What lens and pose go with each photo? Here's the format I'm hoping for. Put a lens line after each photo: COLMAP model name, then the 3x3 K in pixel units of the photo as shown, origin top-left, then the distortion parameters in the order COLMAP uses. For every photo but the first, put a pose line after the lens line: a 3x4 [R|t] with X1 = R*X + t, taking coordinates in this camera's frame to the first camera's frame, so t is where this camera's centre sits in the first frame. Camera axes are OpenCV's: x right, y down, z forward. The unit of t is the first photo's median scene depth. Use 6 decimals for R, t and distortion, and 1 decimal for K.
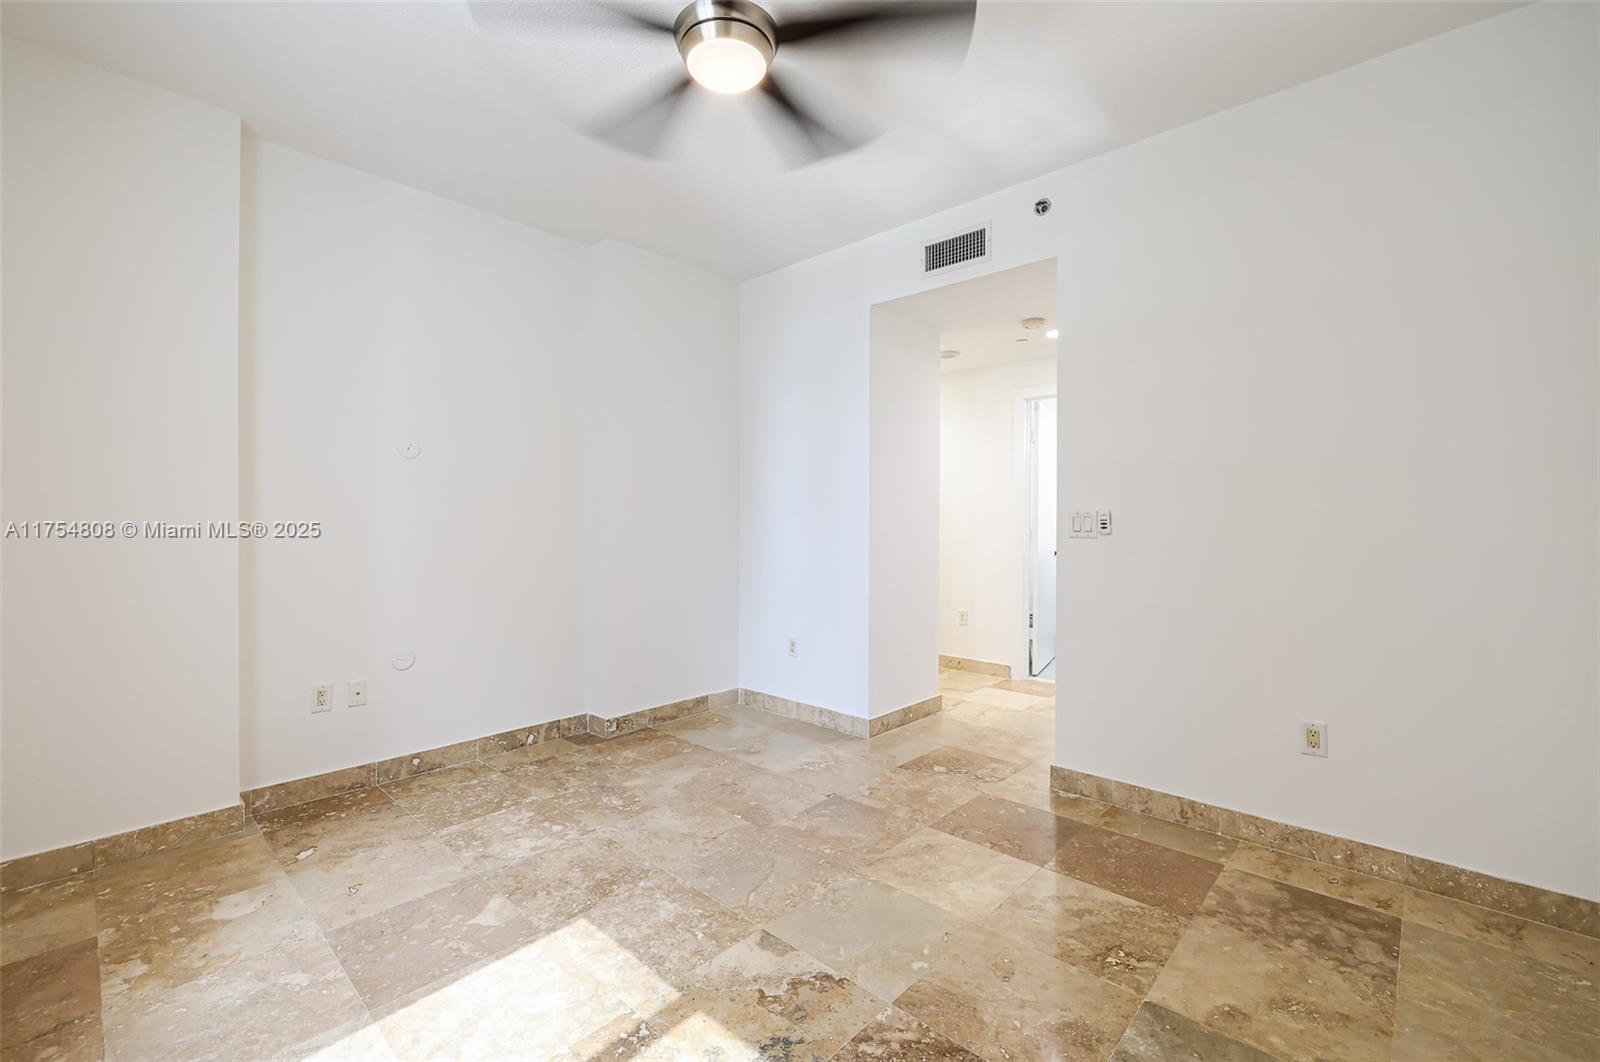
lens RADIAL K [[687.9, 0, 774.1], [0, 687.9, 510.4], [0, 0, 1]] dist [0.001402, 0.000278]
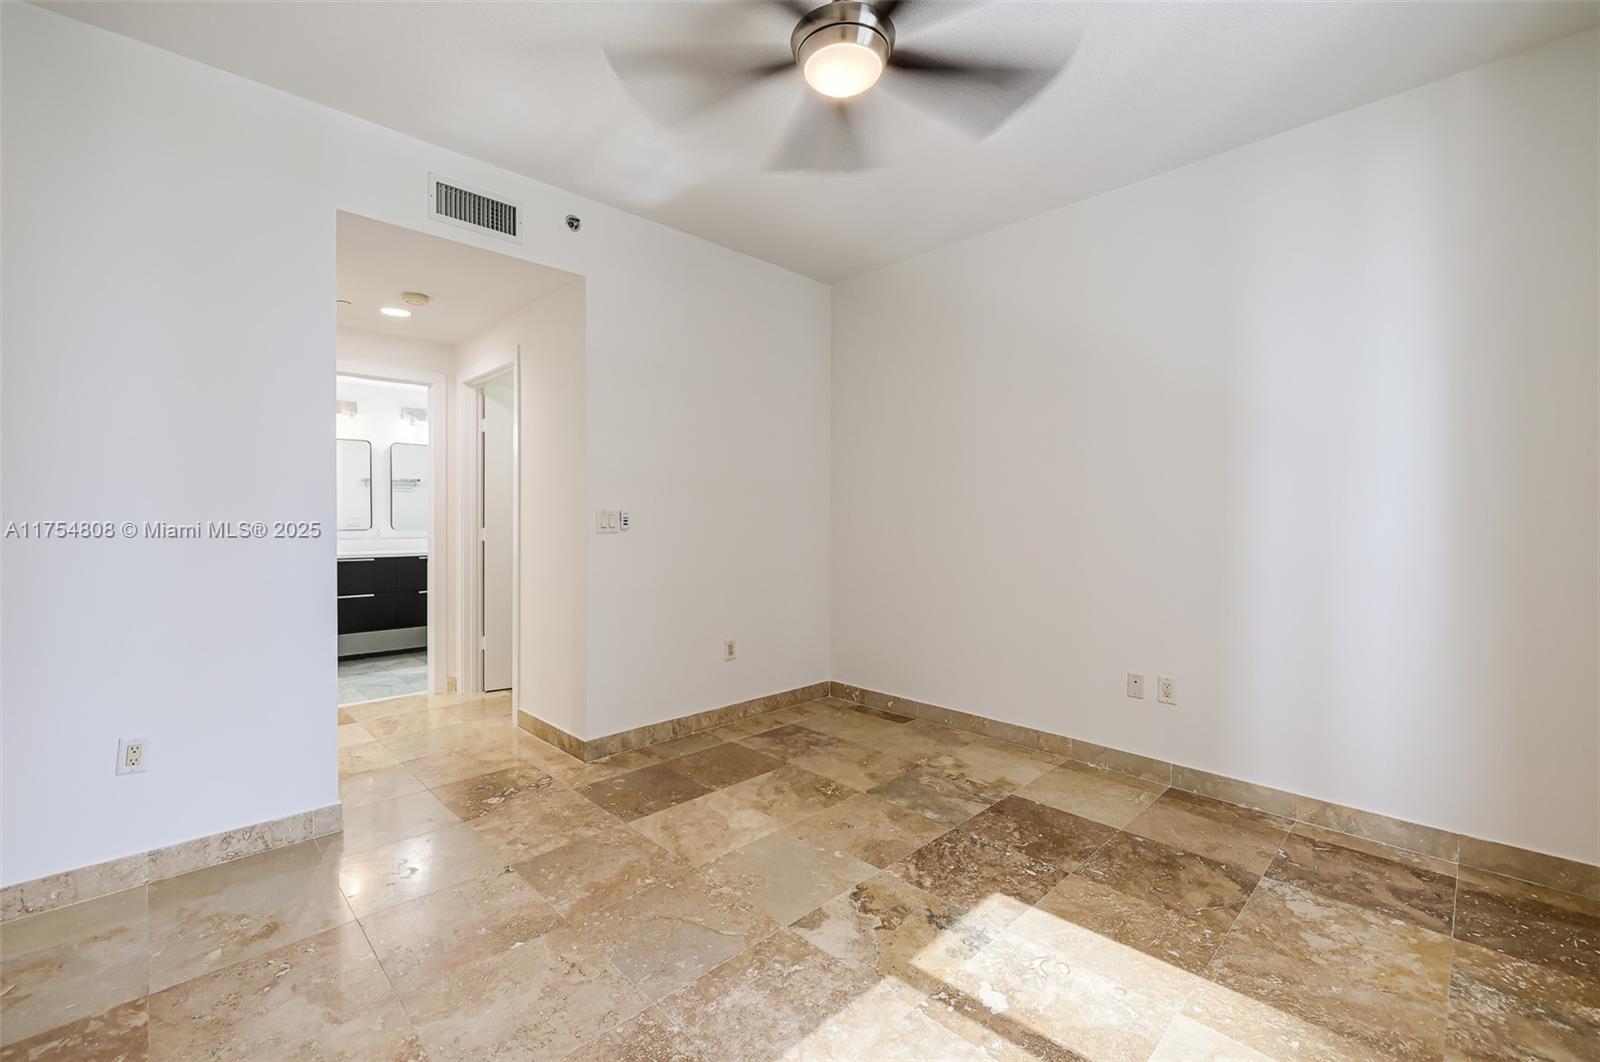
lens RADIAL K [[679.2, 0, 789.0], [0, 679.2, 520.1], [0, 0, 1]] dist [-0.001477, -0.000259]
pose [[0.022434, -0.003635, 0.999742, -0.843142], [-0.012239, 0.999917, 0.003910, 0.011640], [-0.999673, -0.012324, 0.022387, 0.827967]]
